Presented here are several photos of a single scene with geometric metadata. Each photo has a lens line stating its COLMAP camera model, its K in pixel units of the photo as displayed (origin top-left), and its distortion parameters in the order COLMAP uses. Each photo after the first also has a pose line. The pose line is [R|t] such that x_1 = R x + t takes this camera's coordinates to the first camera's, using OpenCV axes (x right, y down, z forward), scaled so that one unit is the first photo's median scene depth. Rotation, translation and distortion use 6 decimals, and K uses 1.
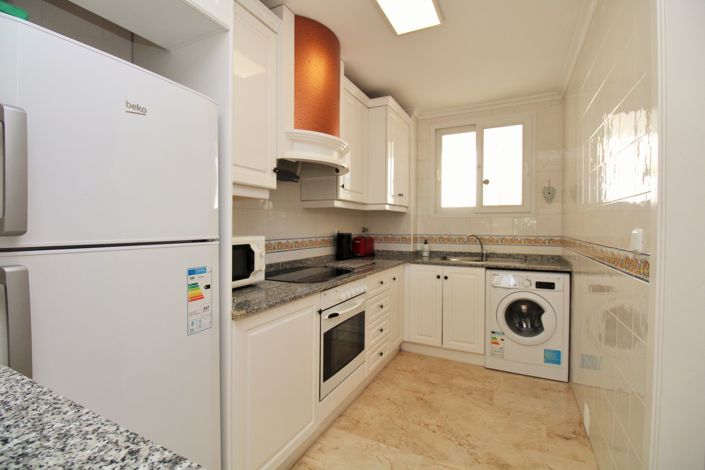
lens RADIAL K [[327.9, 0, 352.7], [0, 327.9, 232.9], [0, 0, 1]] dist [-0.003953, -0.010282]
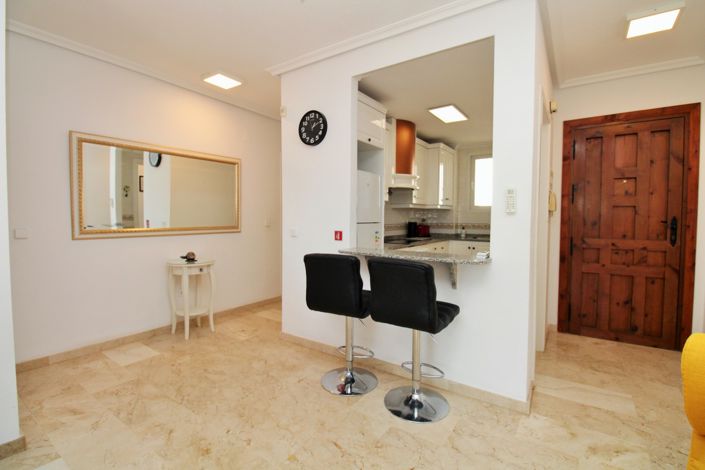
lens RADIAL K [[327.9, 0, 351.5], [0, 327.9, 231.4], [0, 0, 1]] dist [-0.003953, -0.010282]
pose [[0.988940, 0.009119, -0.148036, -0.081008], [-0.005720, 0.999711, 0.023367, 0.011073], [0.148206, -0.022262, 0.988706, -0.681609]]
